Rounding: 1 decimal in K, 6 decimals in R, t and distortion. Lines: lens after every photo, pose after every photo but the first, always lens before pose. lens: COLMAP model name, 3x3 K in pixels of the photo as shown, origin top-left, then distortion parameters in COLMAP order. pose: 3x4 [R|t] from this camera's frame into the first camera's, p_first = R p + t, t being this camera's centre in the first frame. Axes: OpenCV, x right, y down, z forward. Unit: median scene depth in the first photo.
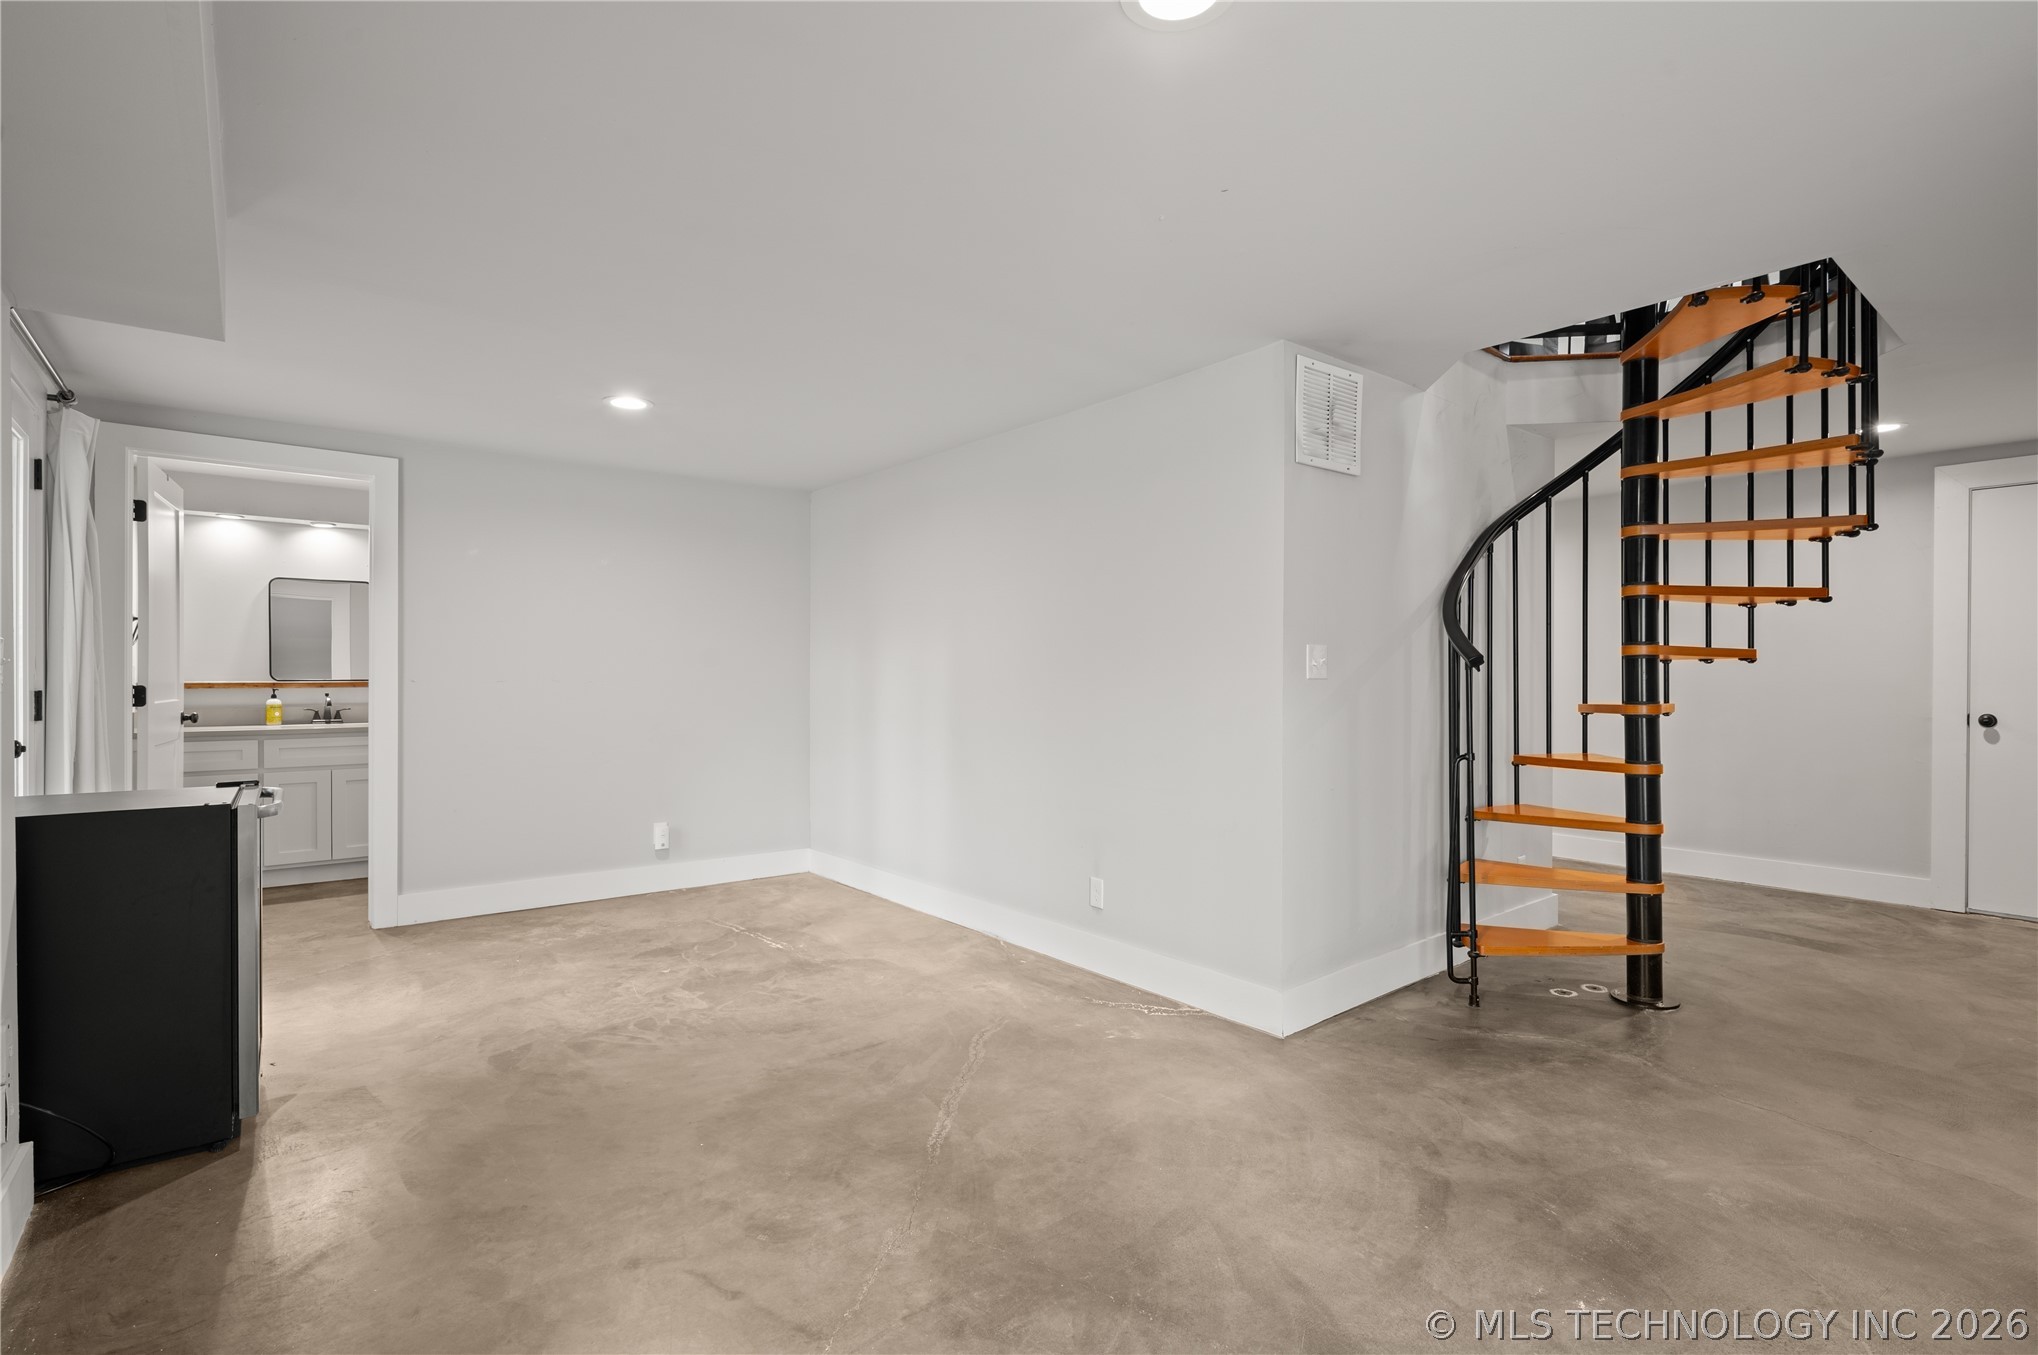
lens RADIAL K [[959.5, 0, 1023.6], [0, 959.5, 682.7], [0, 0, 1]] dist [-0.001345, 0.000124]
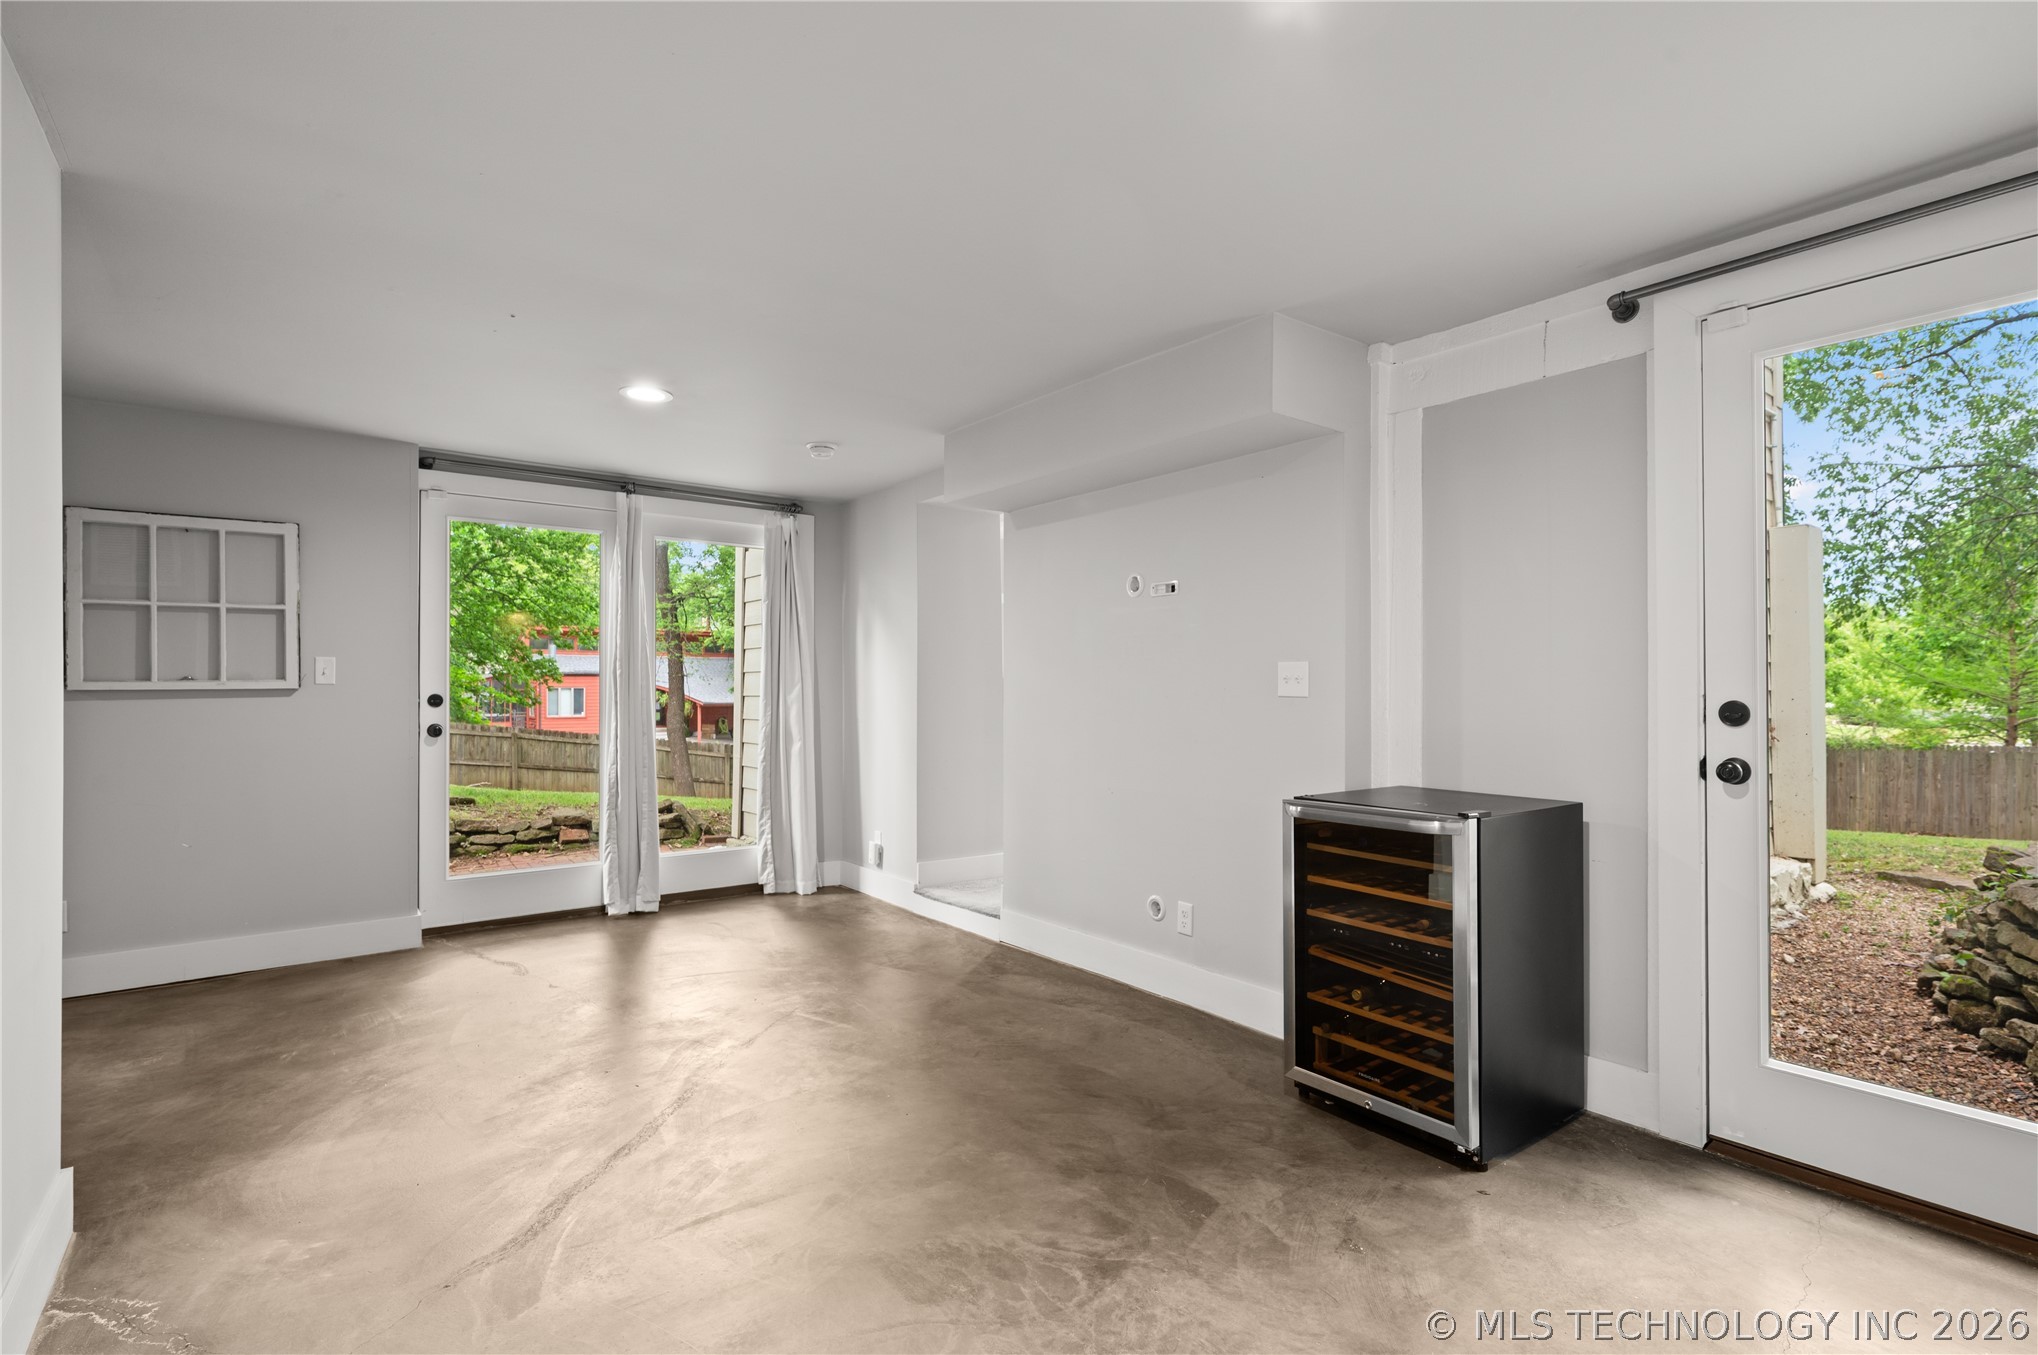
lens RADIAL K [[959.5, 0, 1023.6], [0, 959.5, 682.7], [0, 0, 1]] dist [-0.001345, 0.000124]
pose [[-0.999706, 0.002173, 0.024163, -0.222063], [0.002219, 0.999996, 0.001839, -0.005086], [-0.024159, 0.001892, -0.999706, 0.906451]]
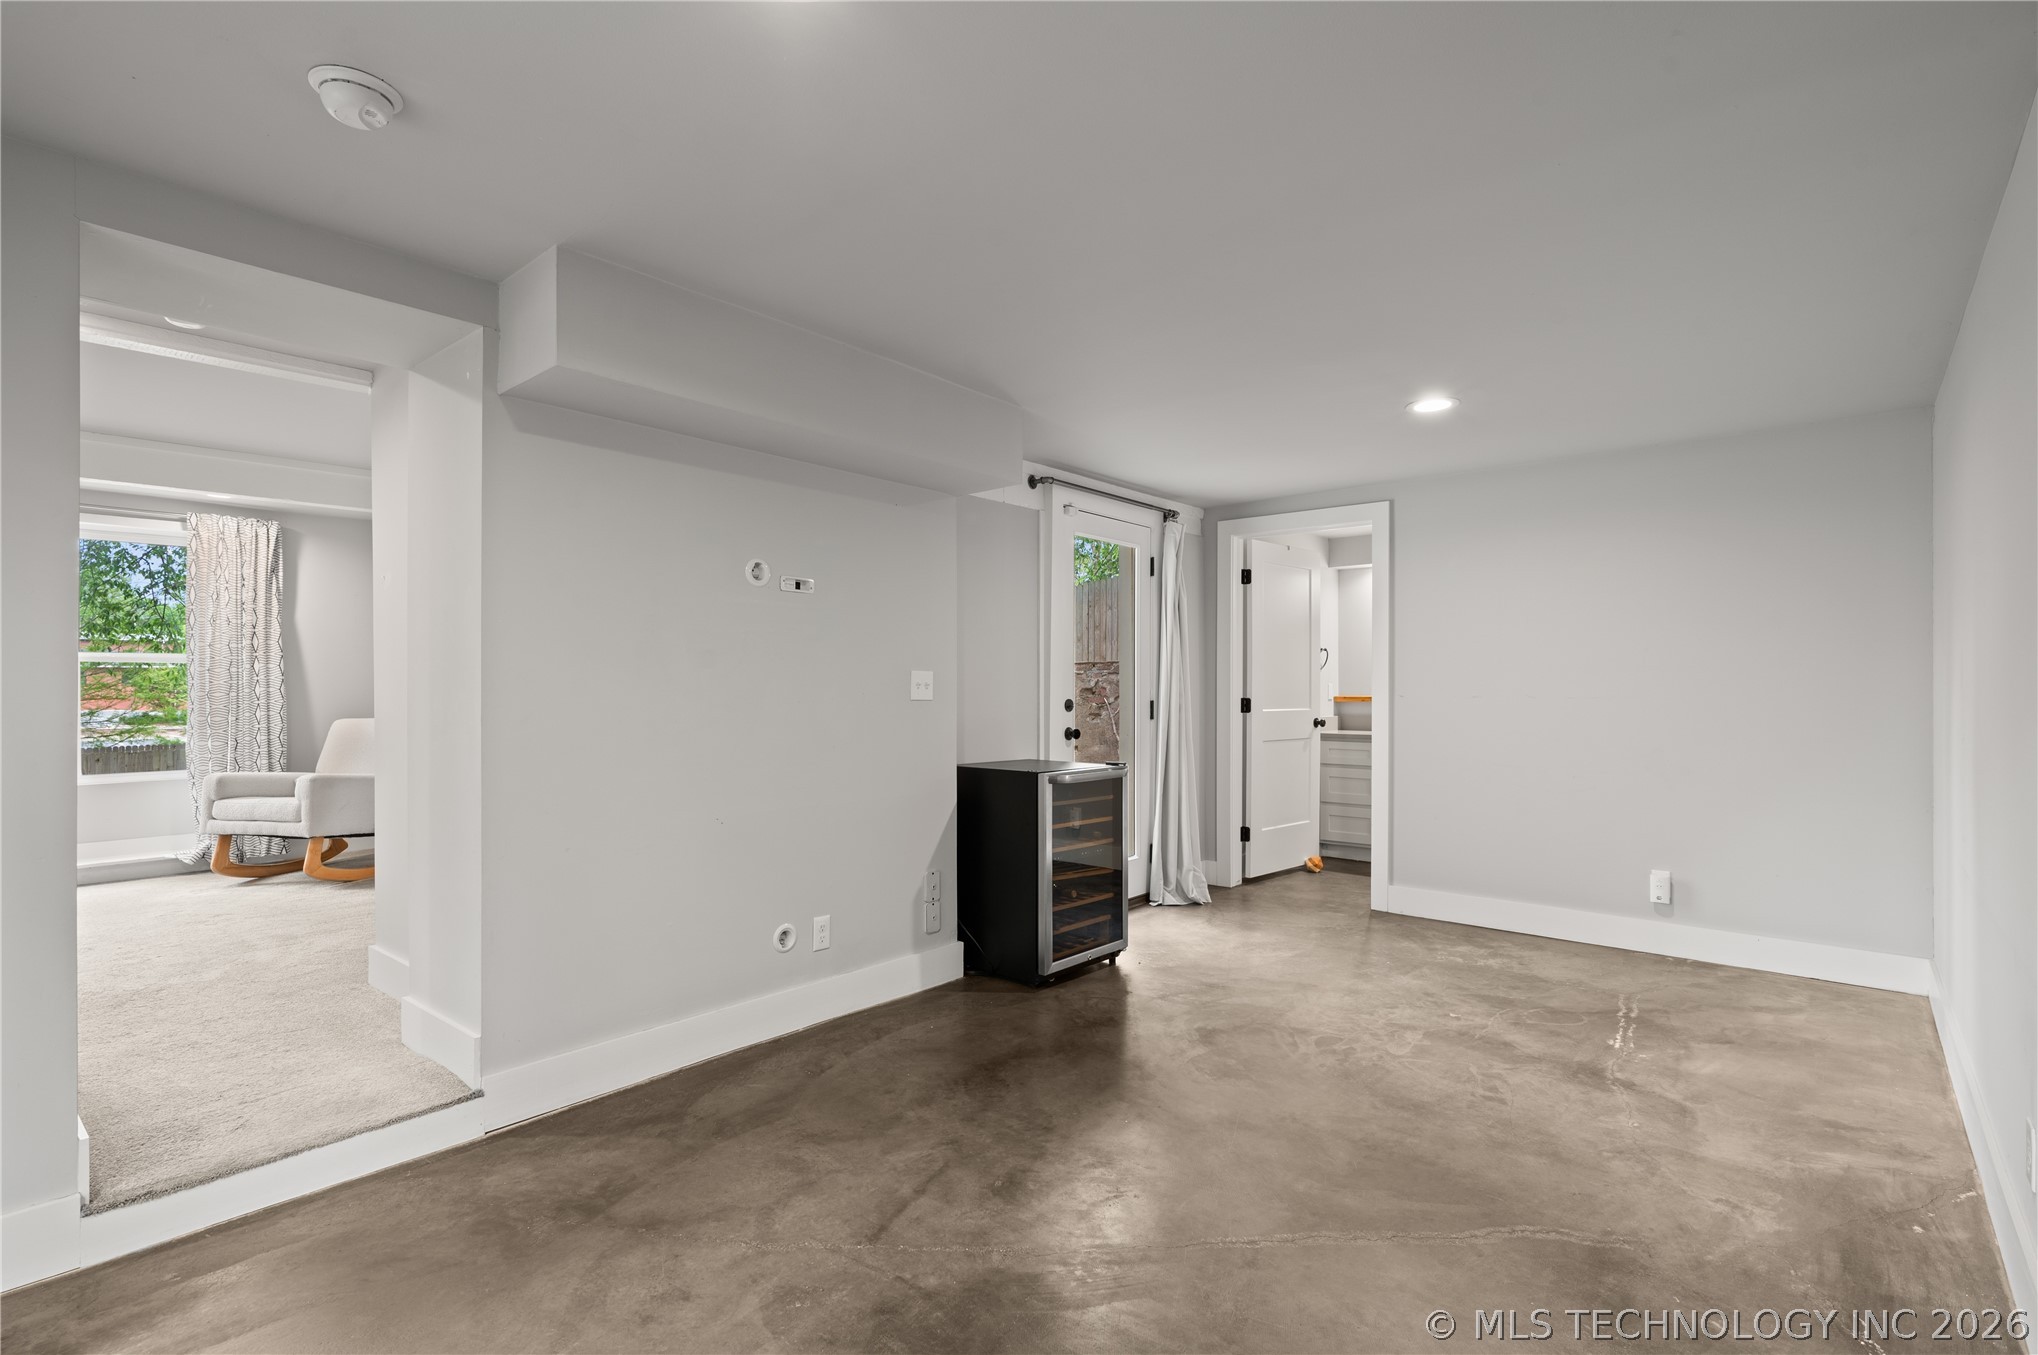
lens RADIAL K [[959.5, 0, 1023.6], [0, 959.5, 682.7], [0, 0, 1]] dist [-0.001345, 0.000124]
pose [[0.181509, -0.008699, -0.983351, 0.304142], [-0.008725, 0.999907, -0.010455, -0.001226], [0.983351, 0.010477, 0.181416, 0.290006]]
